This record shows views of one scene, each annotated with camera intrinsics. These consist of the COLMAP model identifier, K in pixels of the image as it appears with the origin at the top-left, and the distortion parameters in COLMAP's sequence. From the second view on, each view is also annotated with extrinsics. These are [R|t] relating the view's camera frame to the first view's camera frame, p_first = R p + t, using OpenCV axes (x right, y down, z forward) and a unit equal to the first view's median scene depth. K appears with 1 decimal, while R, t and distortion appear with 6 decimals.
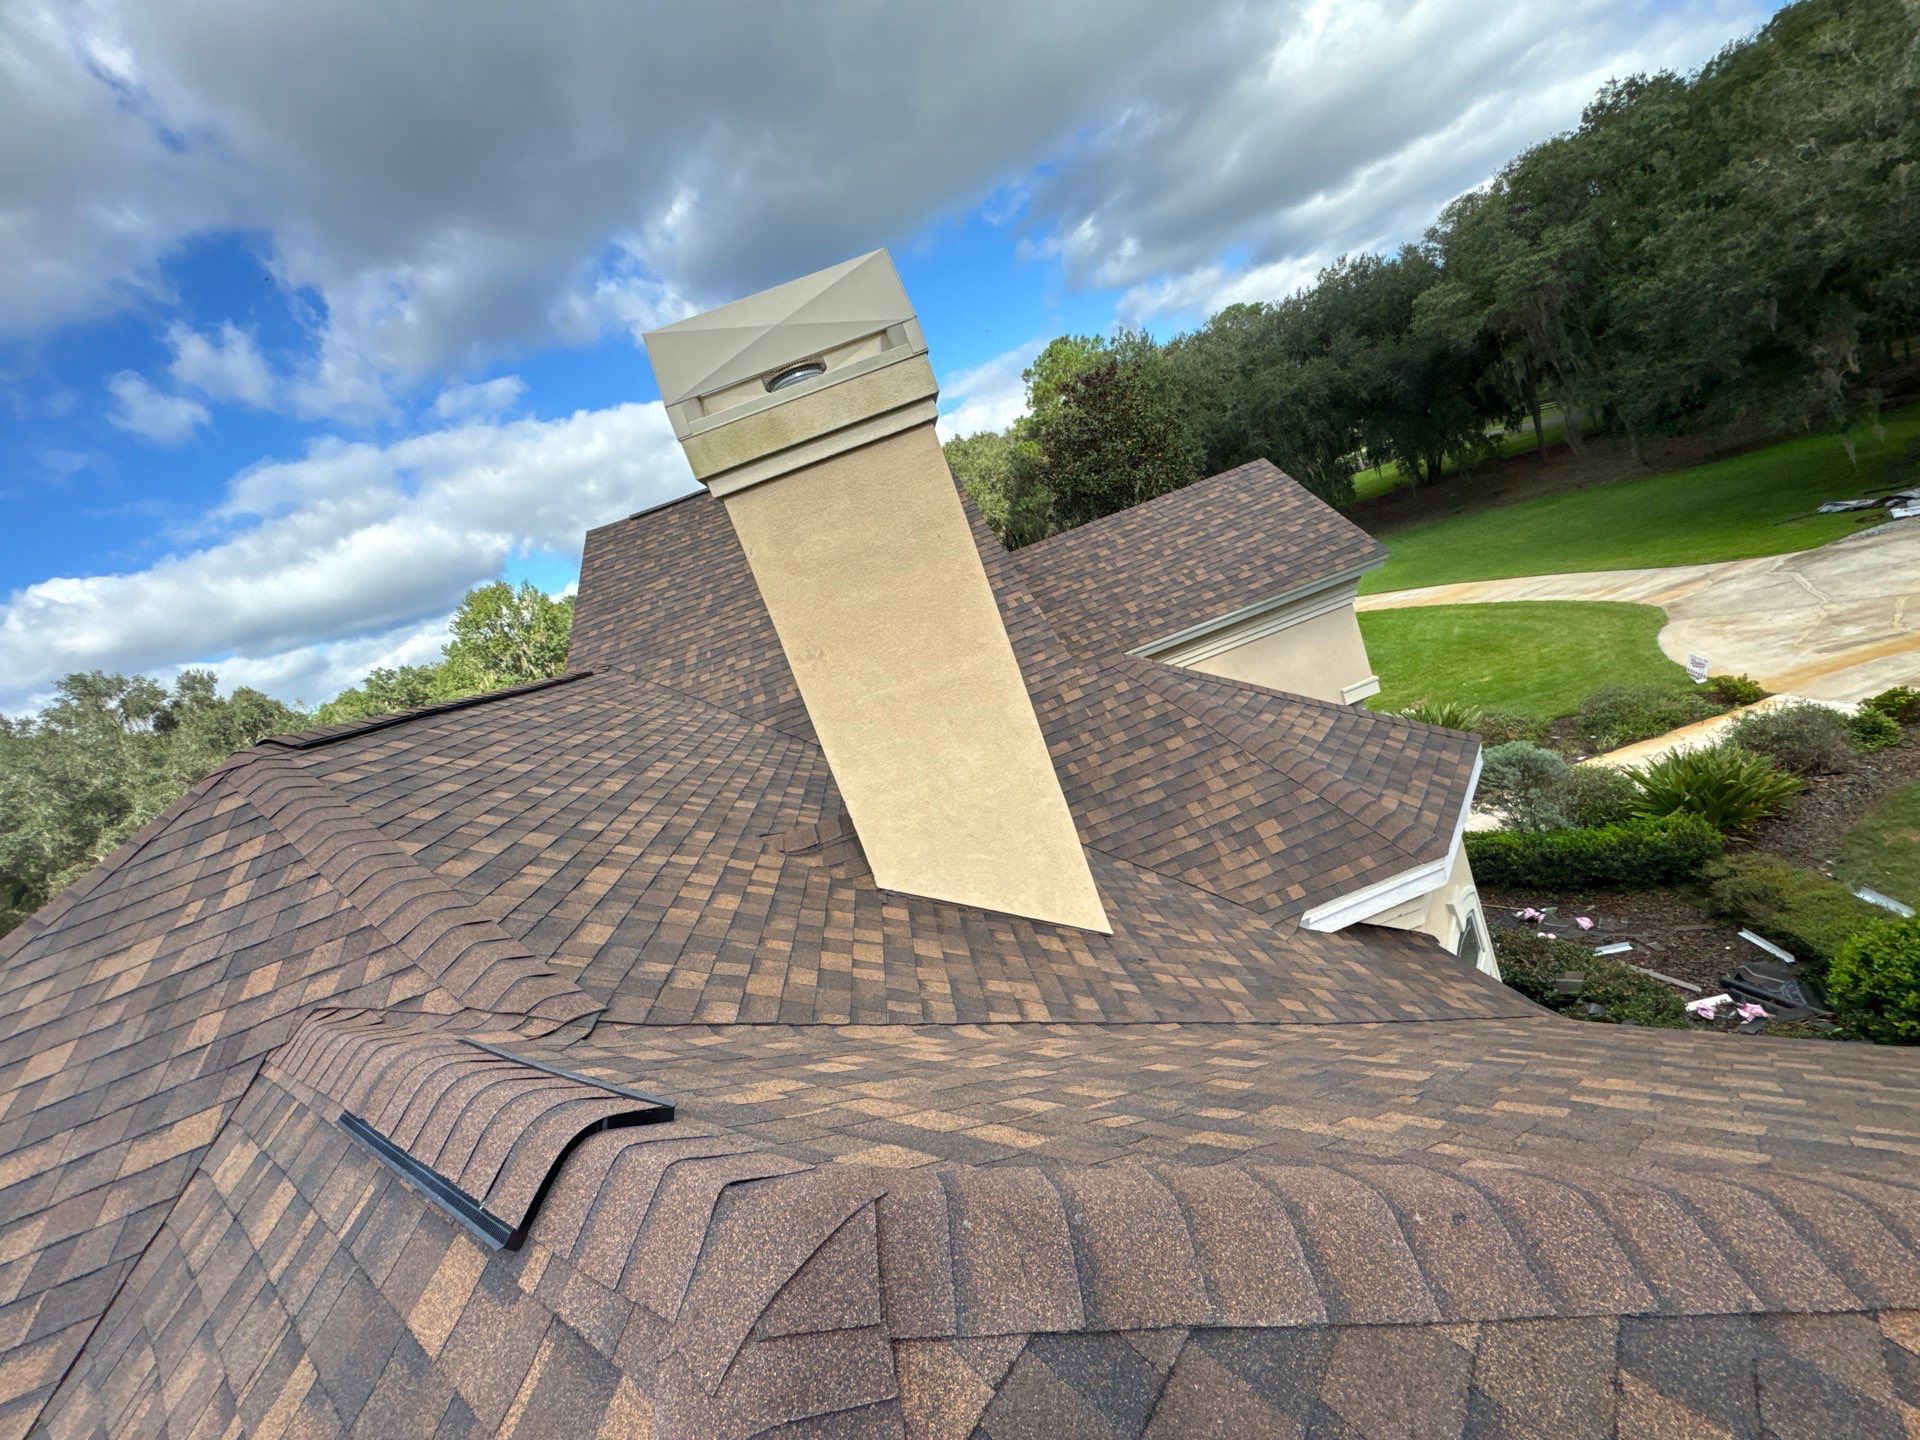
lens RADIAL K [[820.3, 0, 967.5], [0, 820.3, 728.1], [0, 0, 1]] dist [-0.002245, 0.000636]
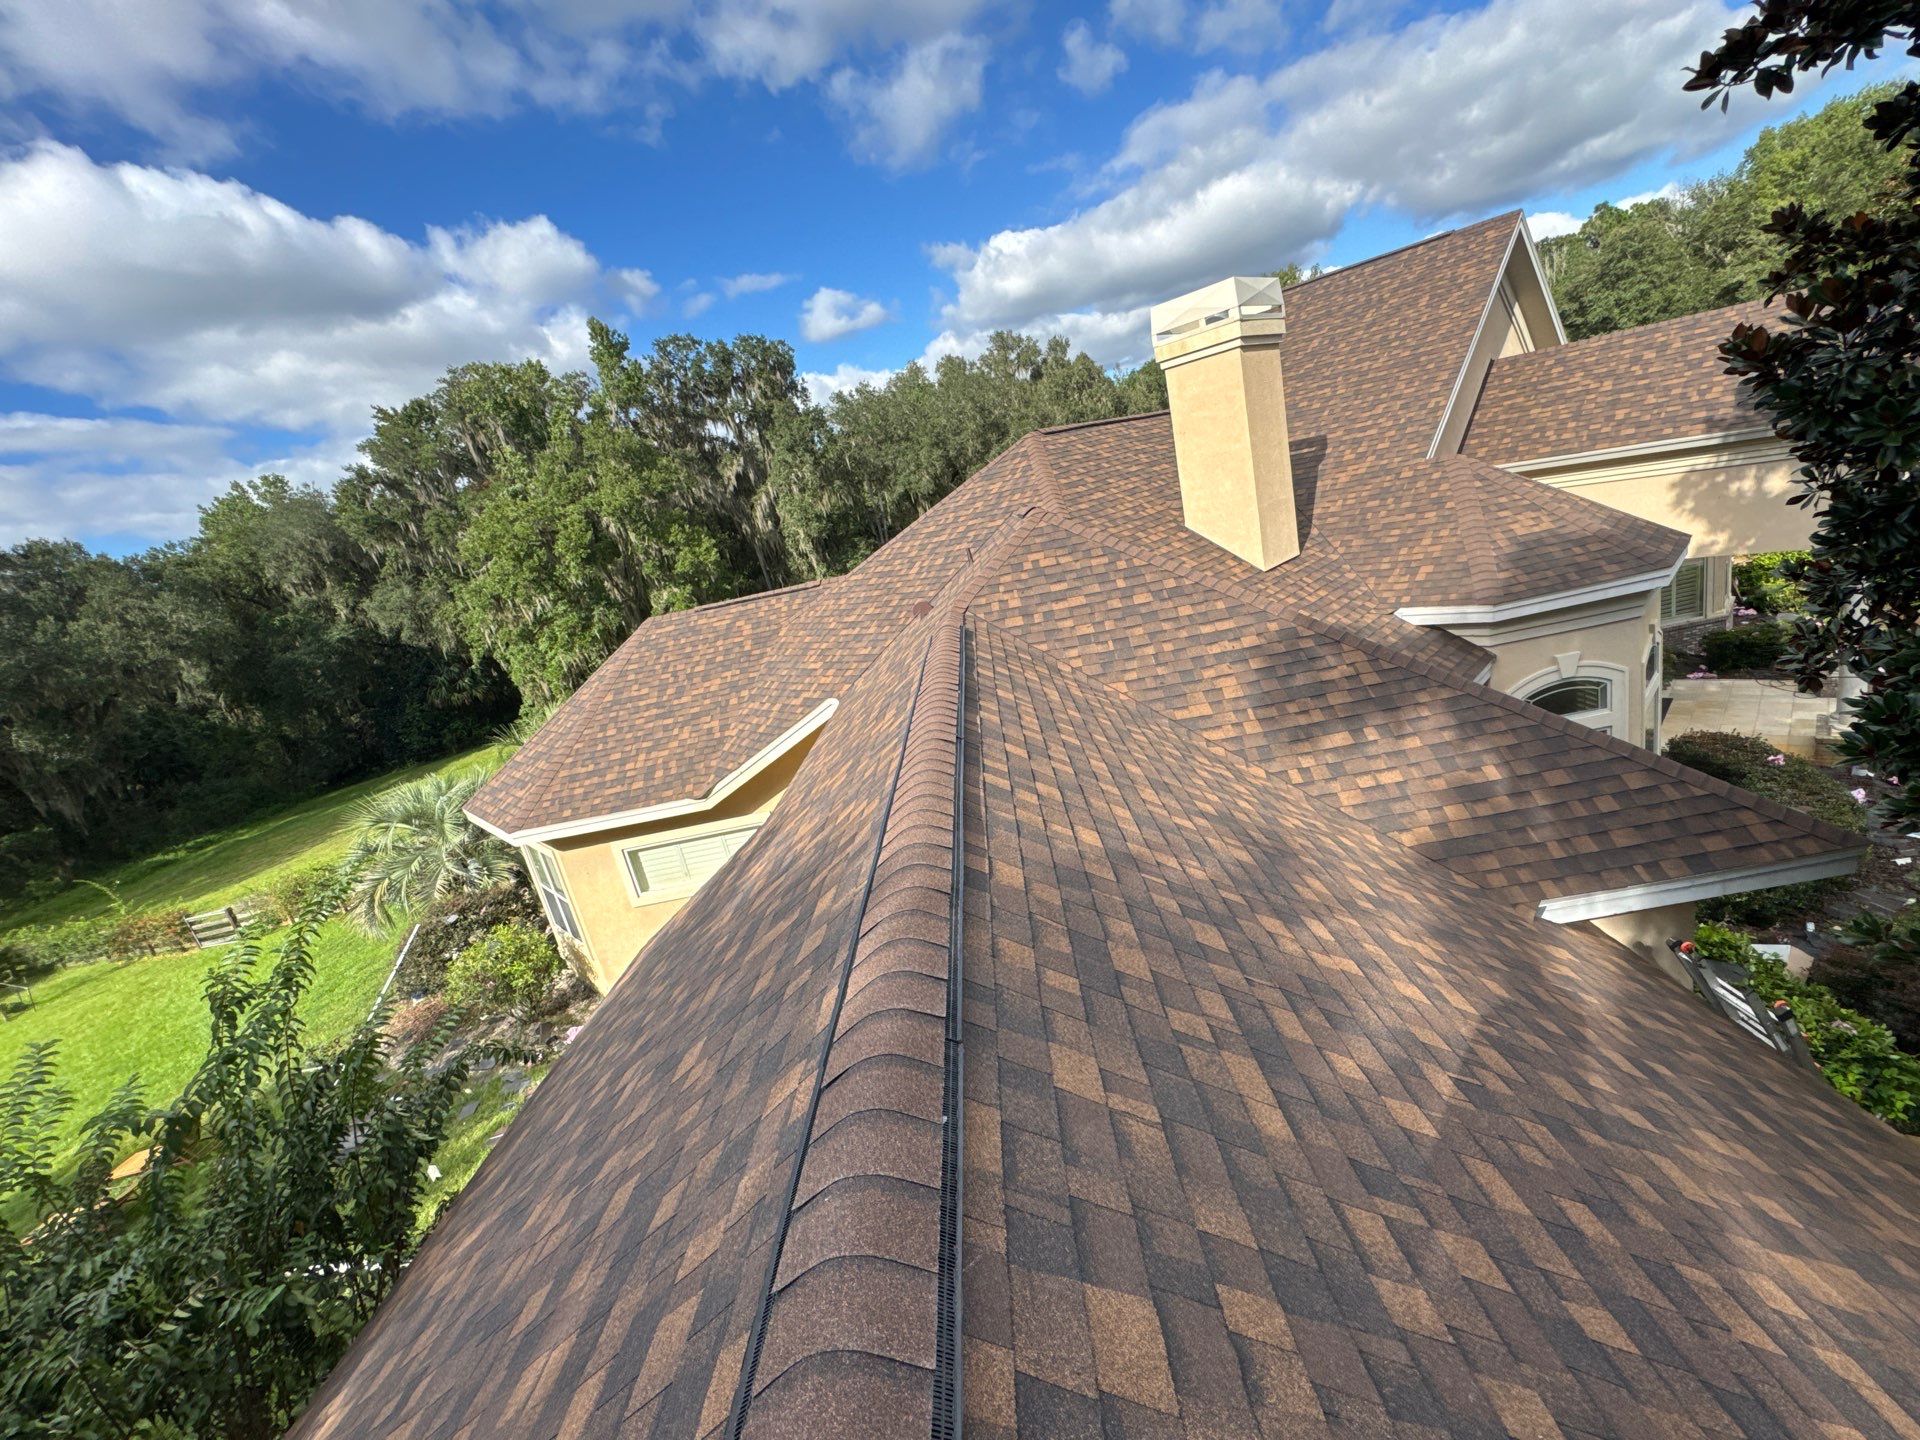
lens RADIAL K [[823.7, 0, 957.7], [0, 823.7, 721.8], [0, 0, 1]] dist [-0.003219, 0.000734]
pose [[0.638473, 0.404316, -0.654889, 0.959821], [-0.159373, 0.901910, 0.401445, -0.128139], [0.752962, -0.151940, 0.640283, -0.925528]]
